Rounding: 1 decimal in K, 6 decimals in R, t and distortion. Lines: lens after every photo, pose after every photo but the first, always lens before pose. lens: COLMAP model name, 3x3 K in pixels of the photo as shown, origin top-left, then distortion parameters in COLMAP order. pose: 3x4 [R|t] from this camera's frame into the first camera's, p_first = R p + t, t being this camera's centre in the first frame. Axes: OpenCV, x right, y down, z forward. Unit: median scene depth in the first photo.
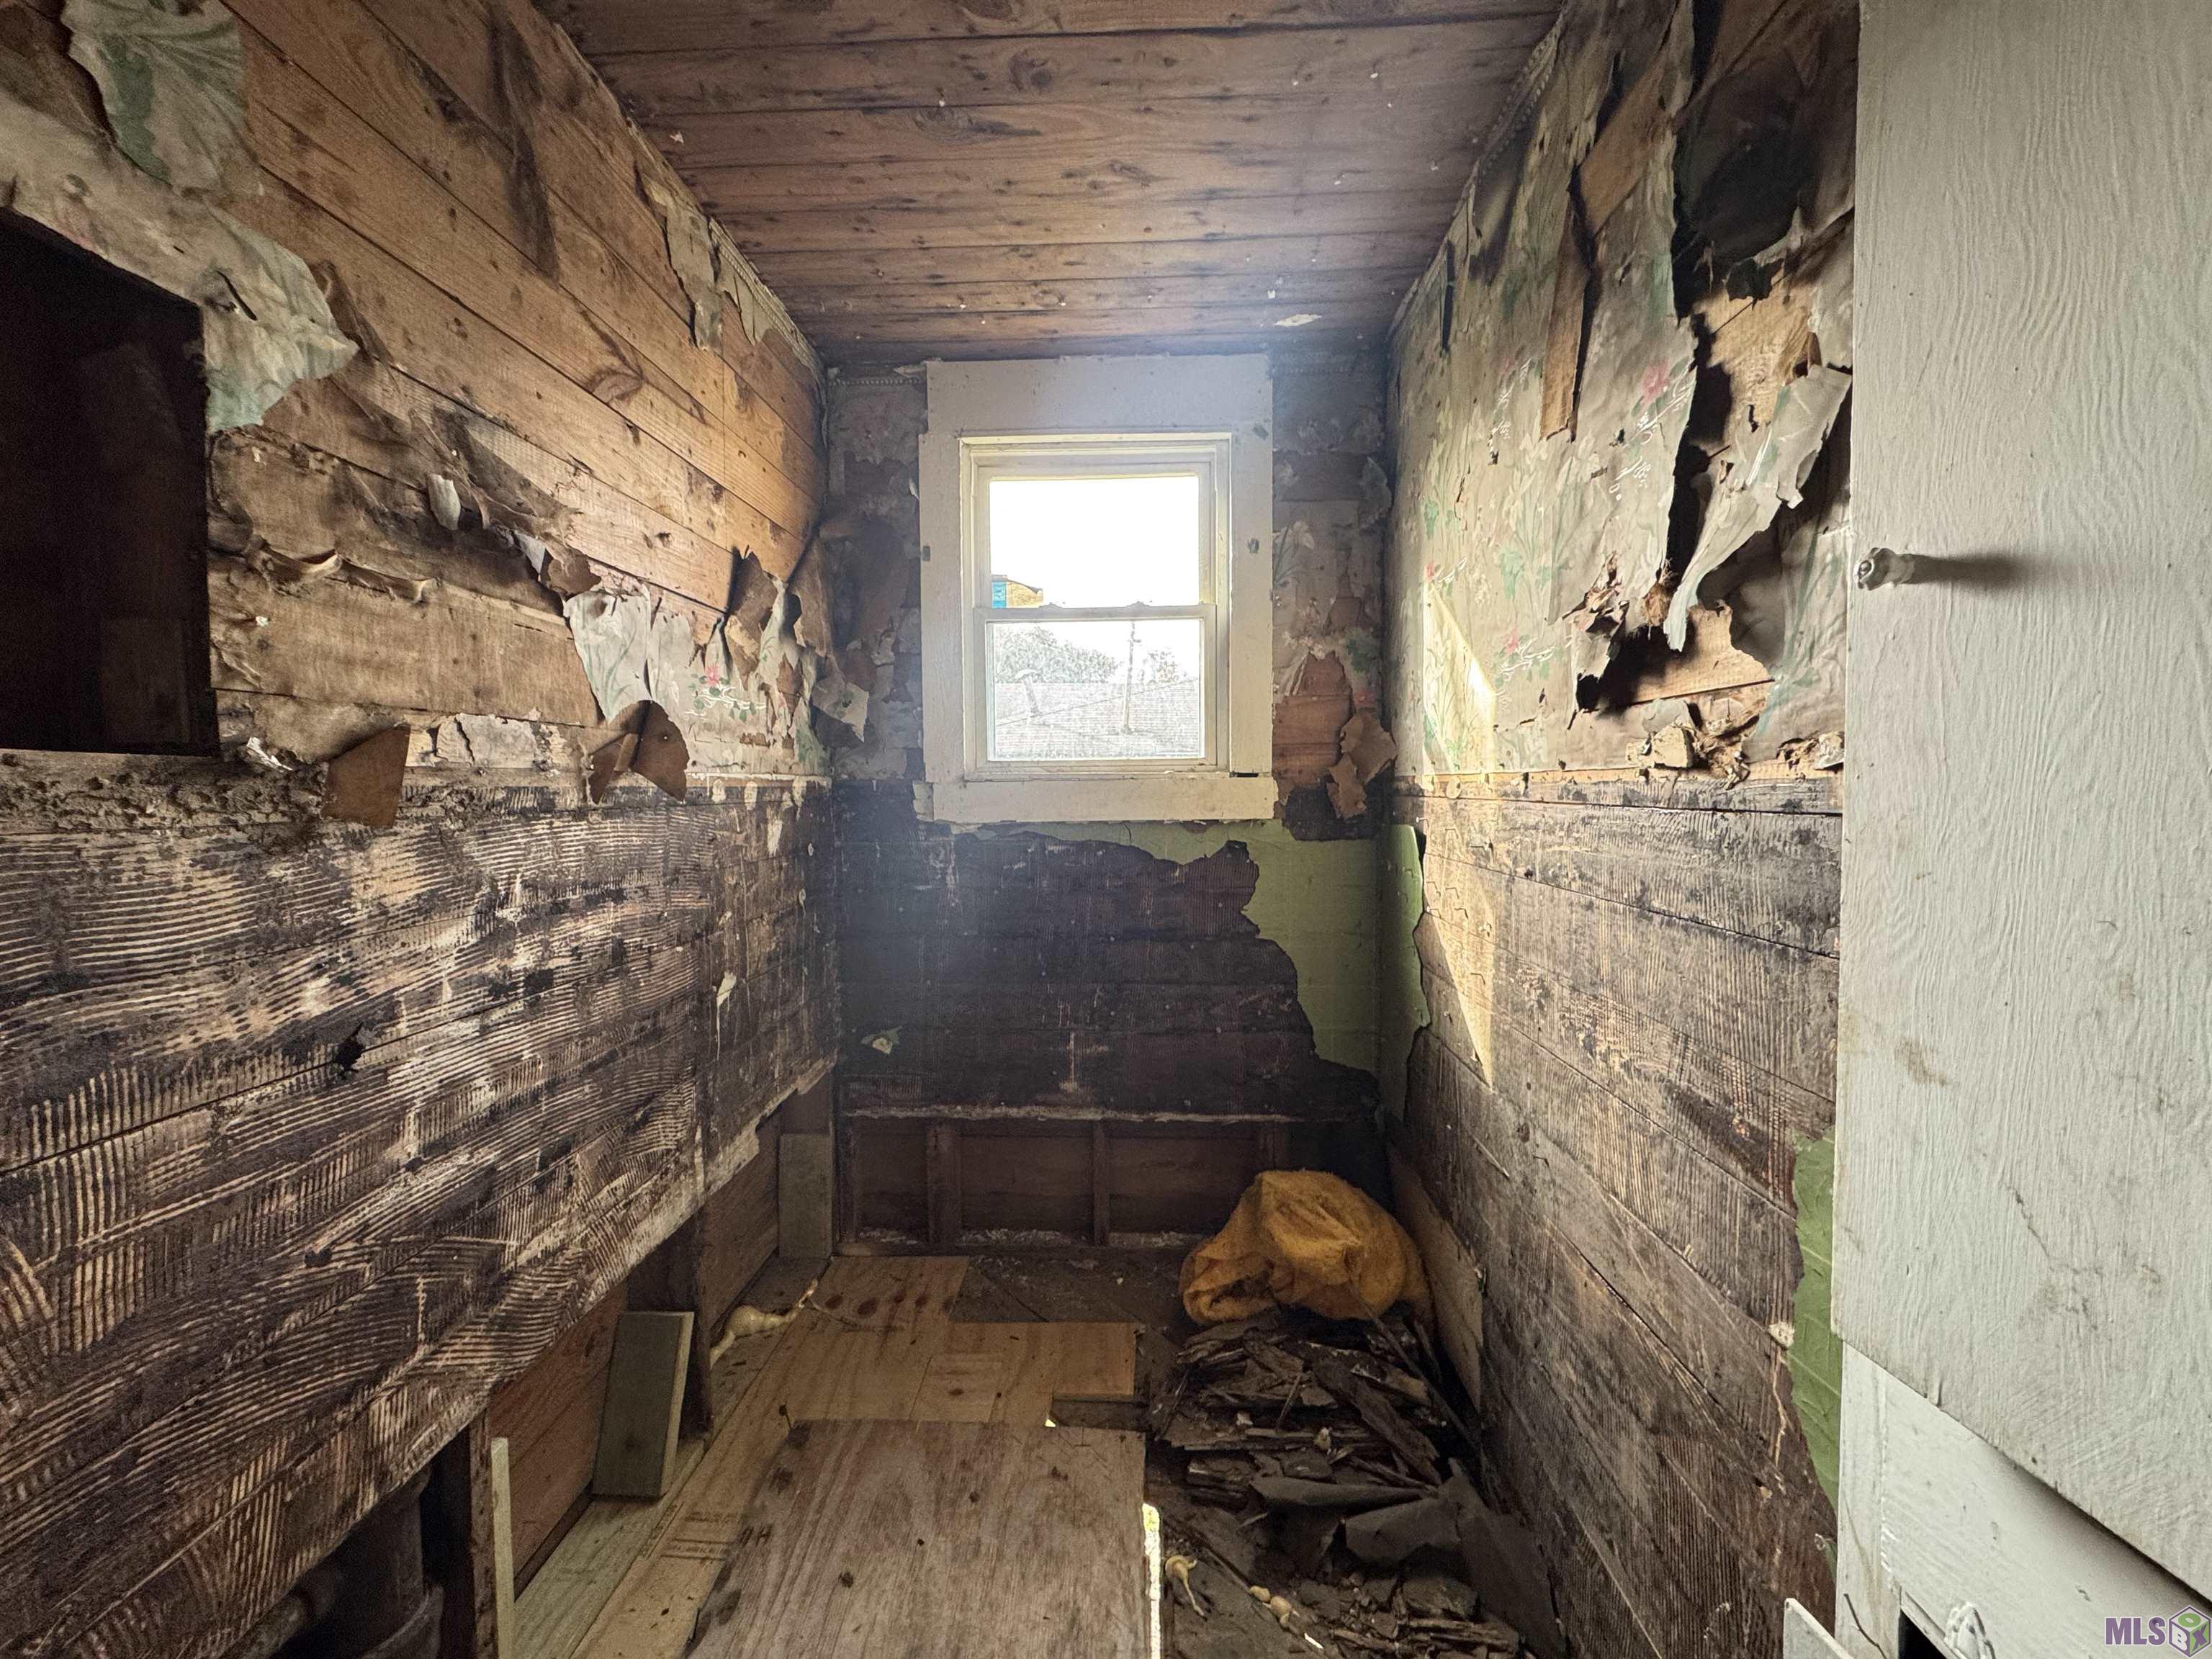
lens RADIAL K [[881.9, 0, 1112.5], [0, 881.9, 827.2], [0, 0, 1]] dist [-0.010325, 0.001114]
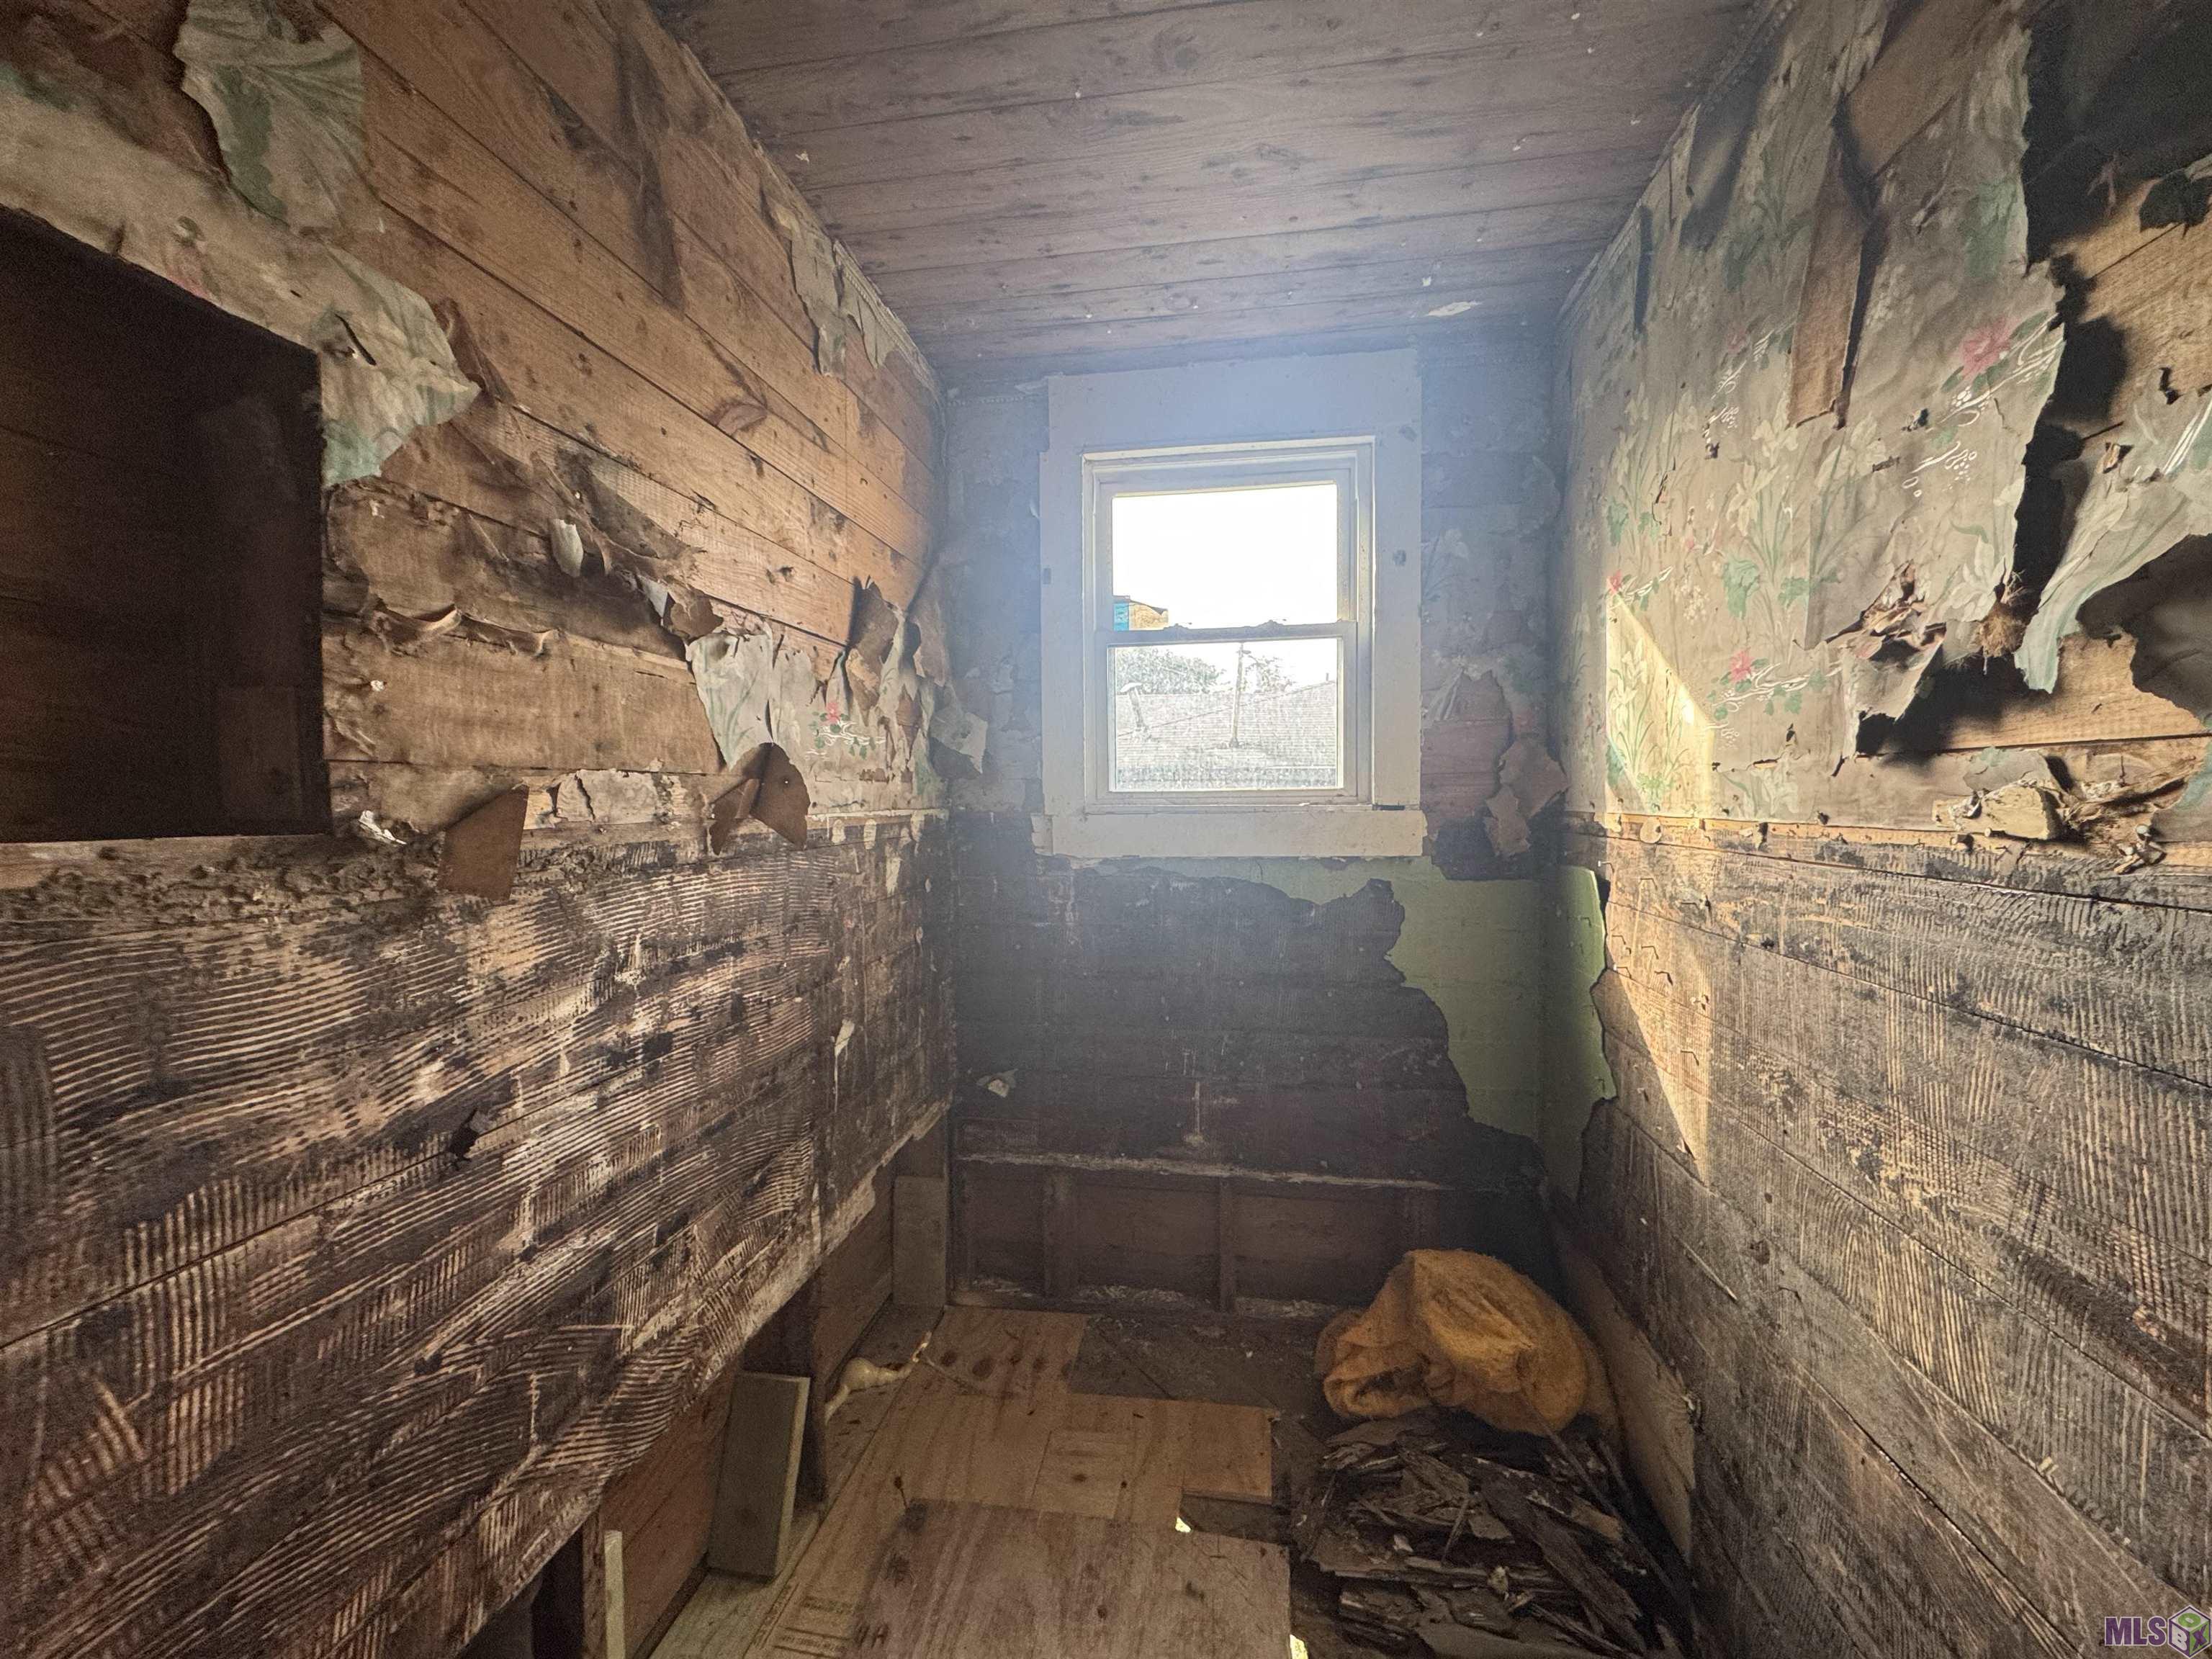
lens RADIAL K [[881.9, 0, 1110.3], [0, 881.9, 825.1], [0, 0, 1]] dist [-0.010325, 0.001114]
pose [[0.993421, 0.002471, -0.114495, -0.057492], [-0.003879, 0.999920, -0.012078, -0.051016], [0.114455, 0.012443, 0.993350, 0.105608]]
